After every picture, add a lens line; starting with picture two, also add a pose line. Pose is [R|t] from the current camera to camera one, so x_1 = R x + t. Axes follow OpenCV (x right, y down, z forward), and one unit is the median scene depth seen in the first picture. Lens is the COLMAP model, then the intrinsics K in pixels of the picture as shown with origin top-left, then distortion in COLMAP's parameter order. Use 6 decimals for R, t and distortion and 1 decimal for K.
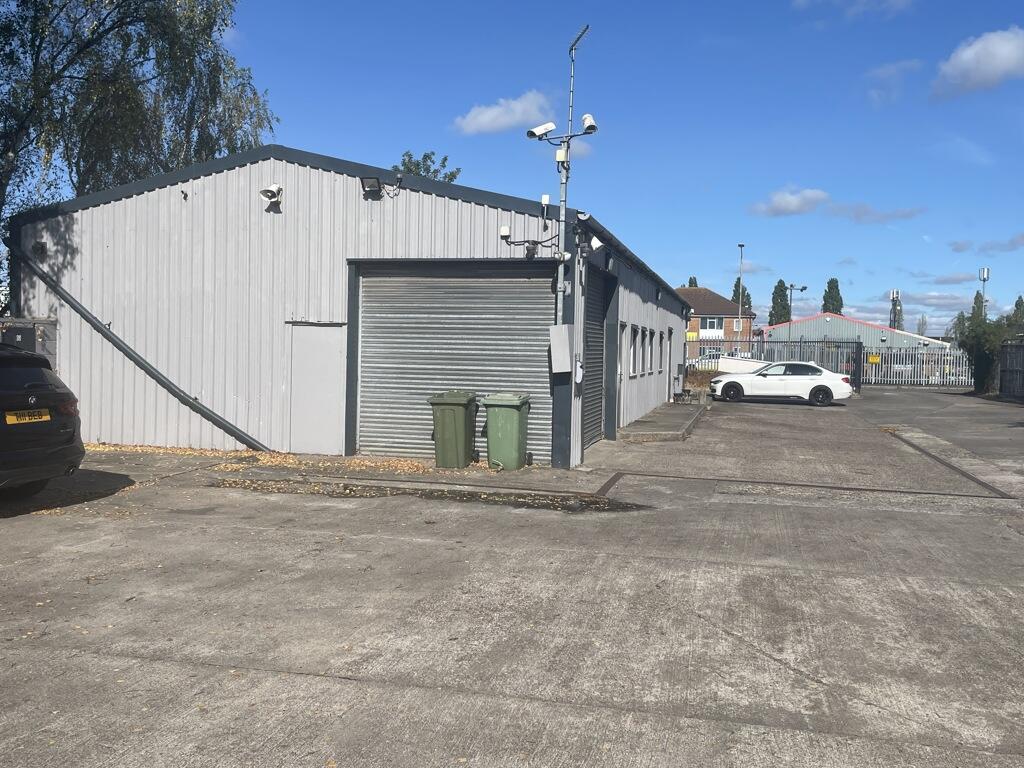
lens RADIAL K [[931.9, 0, 494.5], [0, 931.9, 382.5], [0, 0, 1]] dist [0.042492, 0.000000]
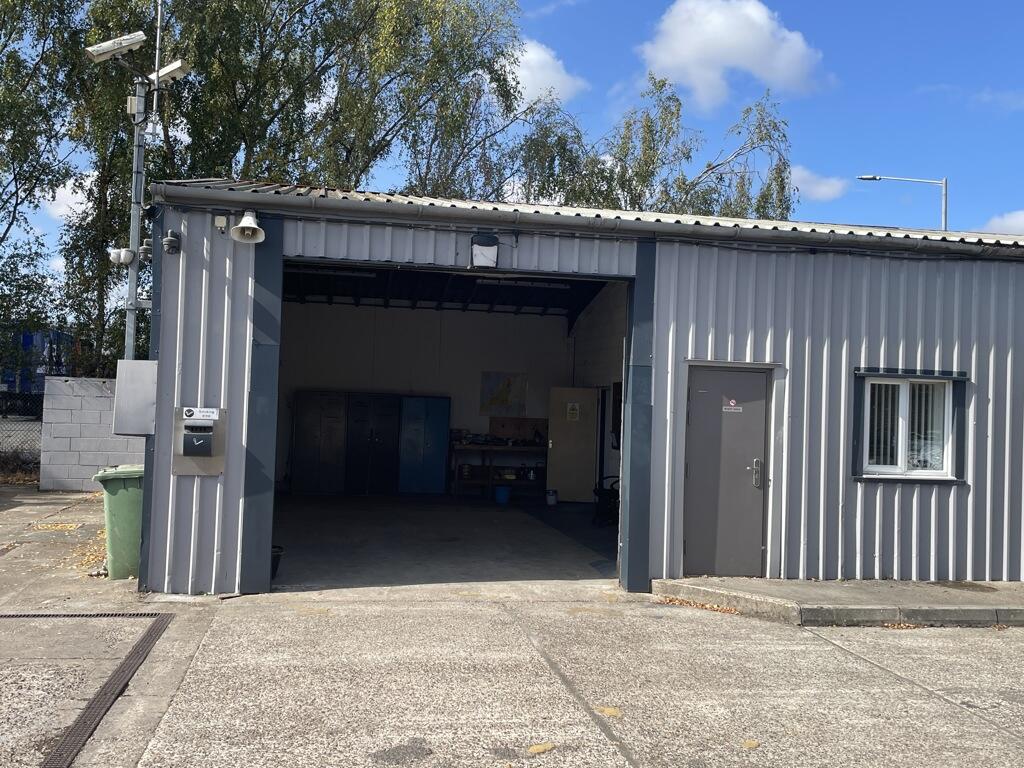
lens RADIAL K [[986.5, 0, 501.6], [0, 986.5, 378.3], [0, 0, 1]] dist [0.062272, 0.000000]
pose [[0.418917, -0.031397, -0.907482, 0.745985], [-0.059218, 0.996330, -0.061807, -0.020953], [0.906092, 0.079631, 0.415520, 0.877075]]
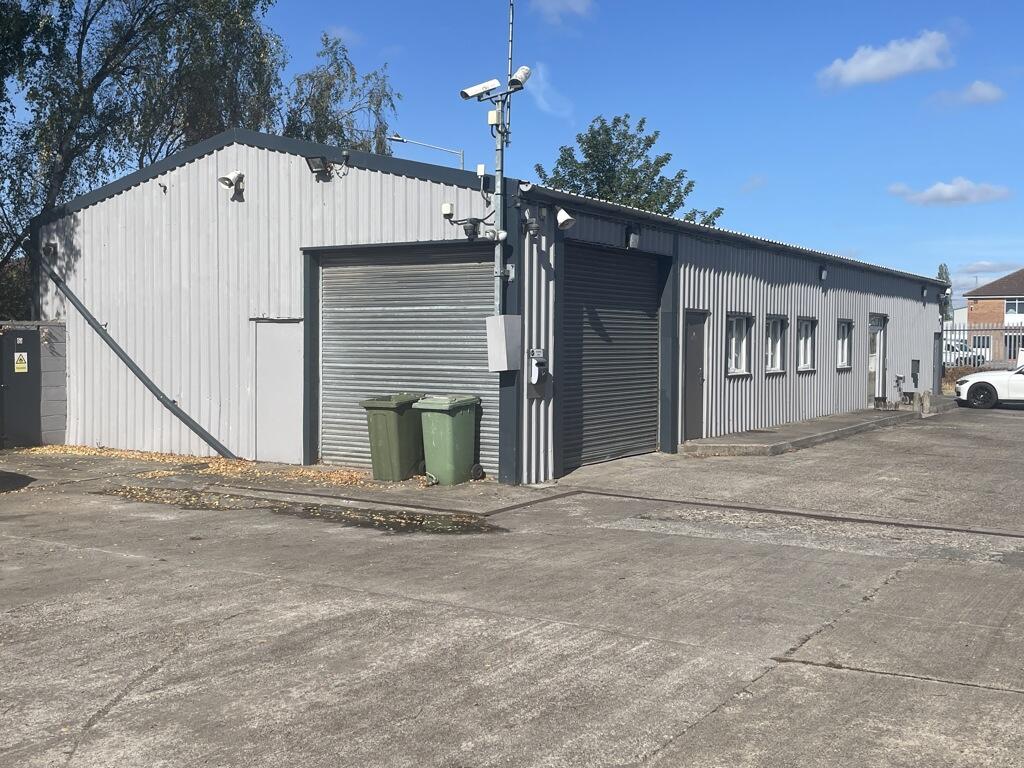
lens RADIAL K [[1084.4, 0, 505.5], [0, 1084.4, 380.5], [0, 0, 1]] dist [0.050126, 0.000000]
pose [[0.952982, -0.004540, -0.302992, 0.348958], [0.003281, 0.999984, -0.004665, 0.002090], [0.303008, 0.003452, 0.952982, 0.052058]]
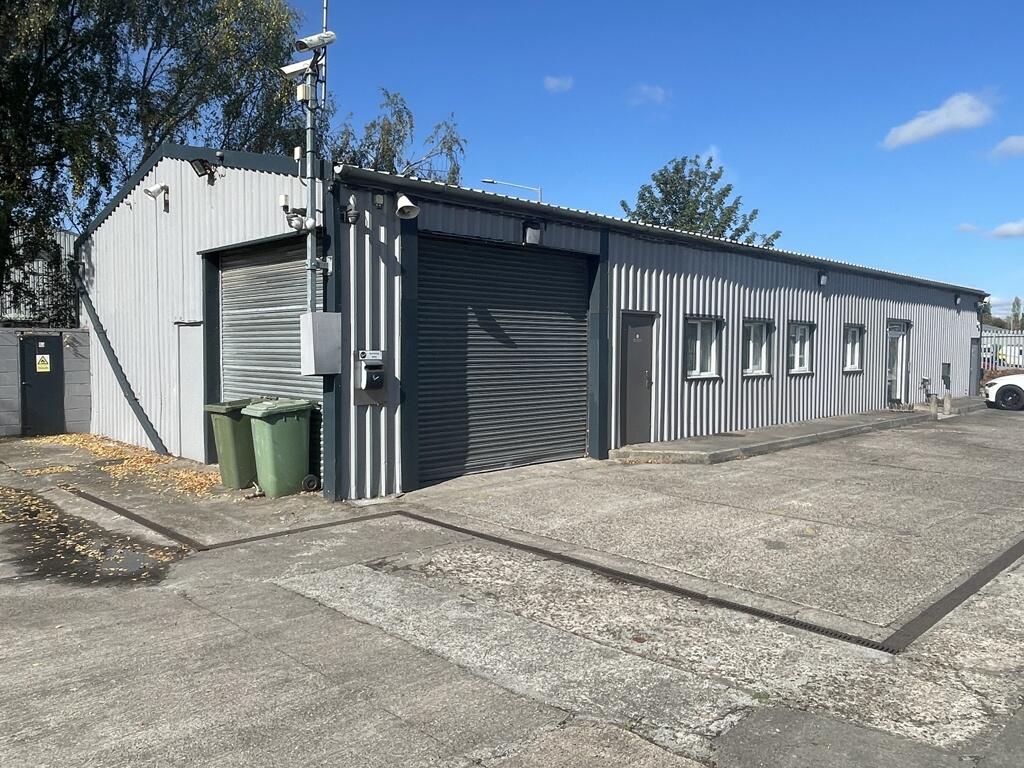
lens RADIAL K [[760.9, 0, 508.2], [0, 760.9, 383.2], [0, 0, 1]] dist [-0.003463, -0.003227]
pose [[0.860240, 0.006748, -0.509844, 0.490473], [-0.004877, 0.999976, 0.005006, -0.007513], [0.509865, -0.001819, 0.860252, 0.502119]]
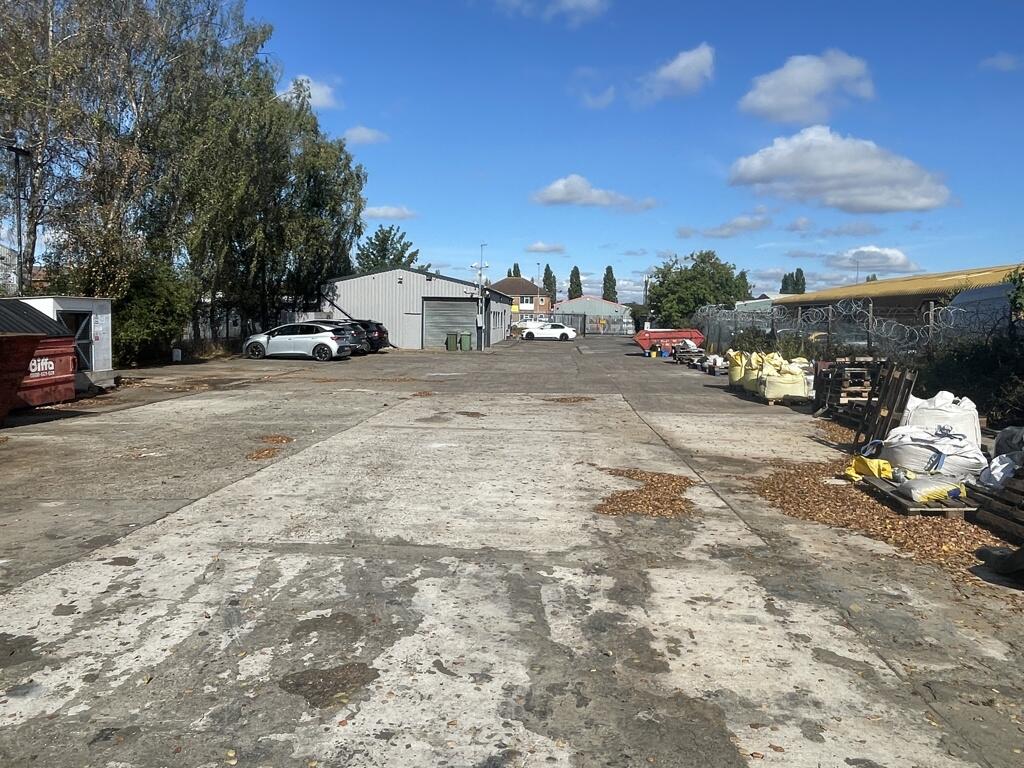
lens RADIAL K [[760.9, 0, 509.9], [0, 760.9, 384.9], [0, 0, 1]] dist [-0.003463, -0.003227]
pose [[0.980204, -0.022550, 0.196702, -0.417003], [0.011280, 0.998239, 0.058231, 0.046956], [-0.197669, -0.054860, 0.978733, -2.063260]]
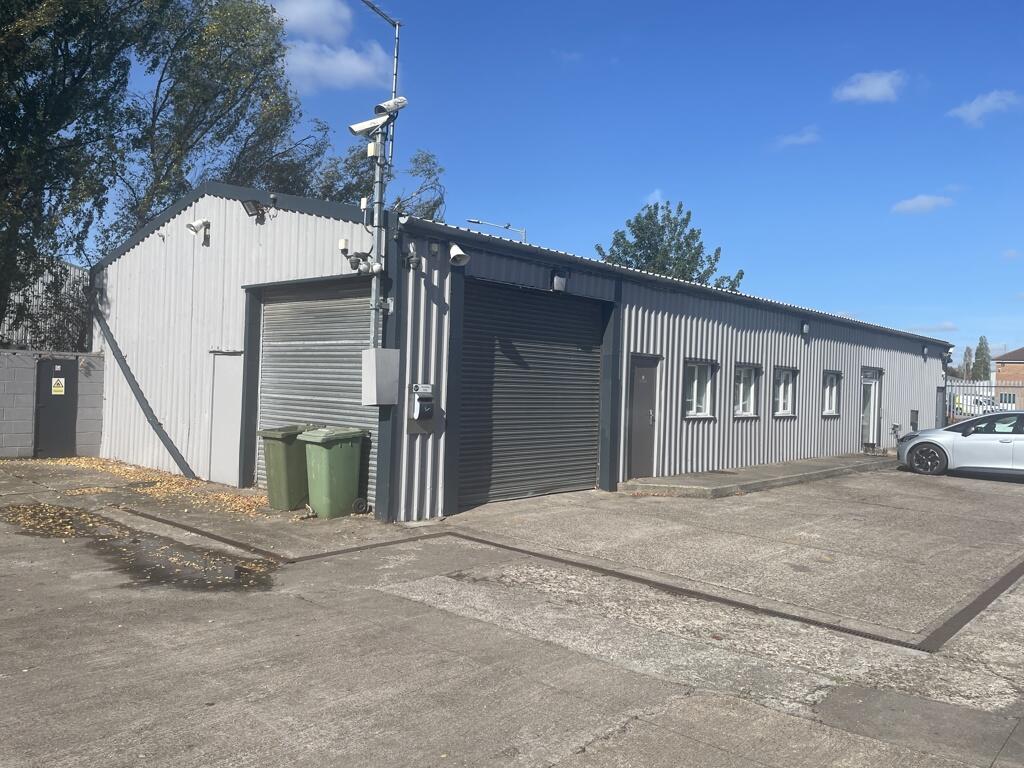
lens RADIAL K [[770.4, 0, 497.2], [0, 770.4, 379.0], [0, 0, 1]] dist [0.080494, -0.106468]
pose [[0.884070, 0.006044, -0.467316, 0.458650], [-0.031660, 0.998394, -0.046982, -0.004901], [0.466281, 0.056331, 0.882841, 0.404696]]
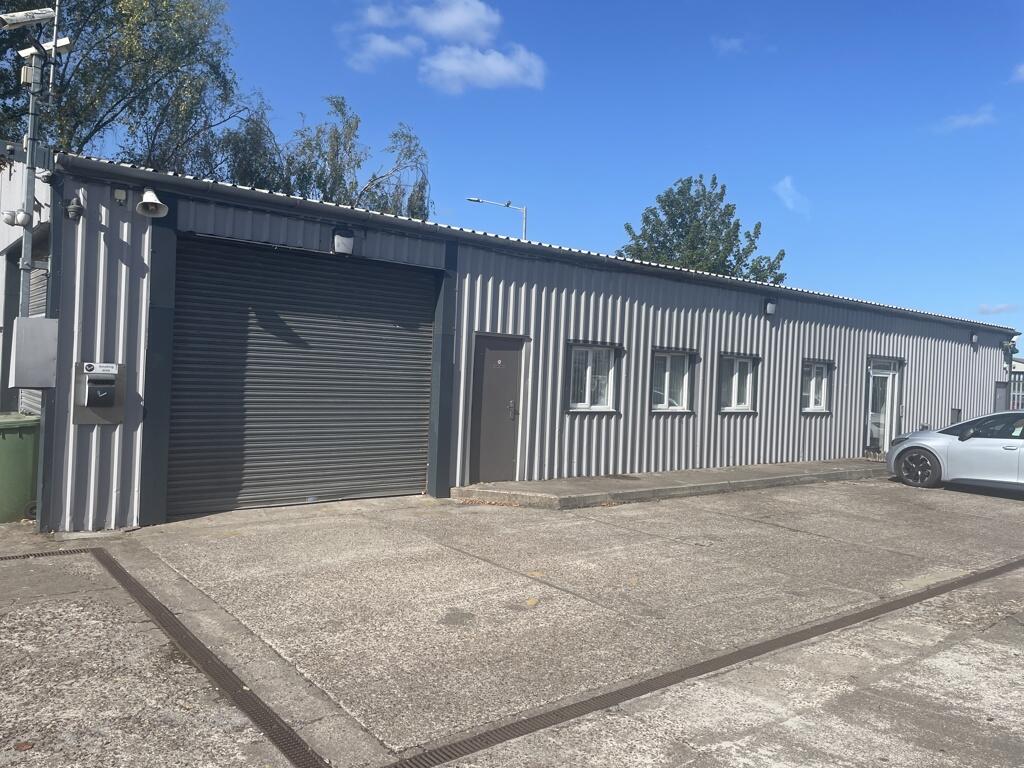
lens RADIAL K [[770.4, 0, 509.0], [0, 770.4, 375.4], [0, 0, 1]] dist [0.080494, -0.106468]
pose [[0.810731, 0.015942, -0.585202, 0.644200], [-0.046982, 0.998177, -0.037896, -0.013791], [0.583531, 0.058218, 0.810001, 0.689583]]
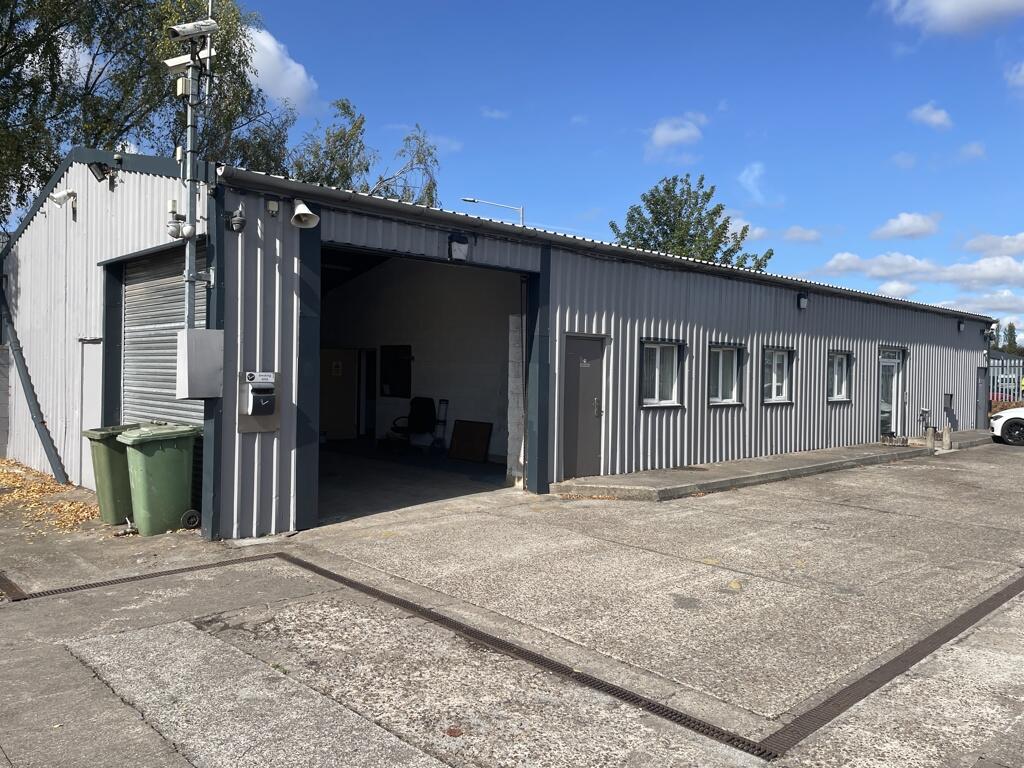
lens RADIAL K [[770.4, 0, 505.4], [0, 770.4, 376.5], [0, 0, 1]] dist [0.080494, -0.106468]
pose [[0.852230, -0.003582, -0.523156, 0.529713], [-0.017609, 0.999214, -0.035527, -0.010059], [0.522872, 0.039490, 0.851496, 0.584544]]
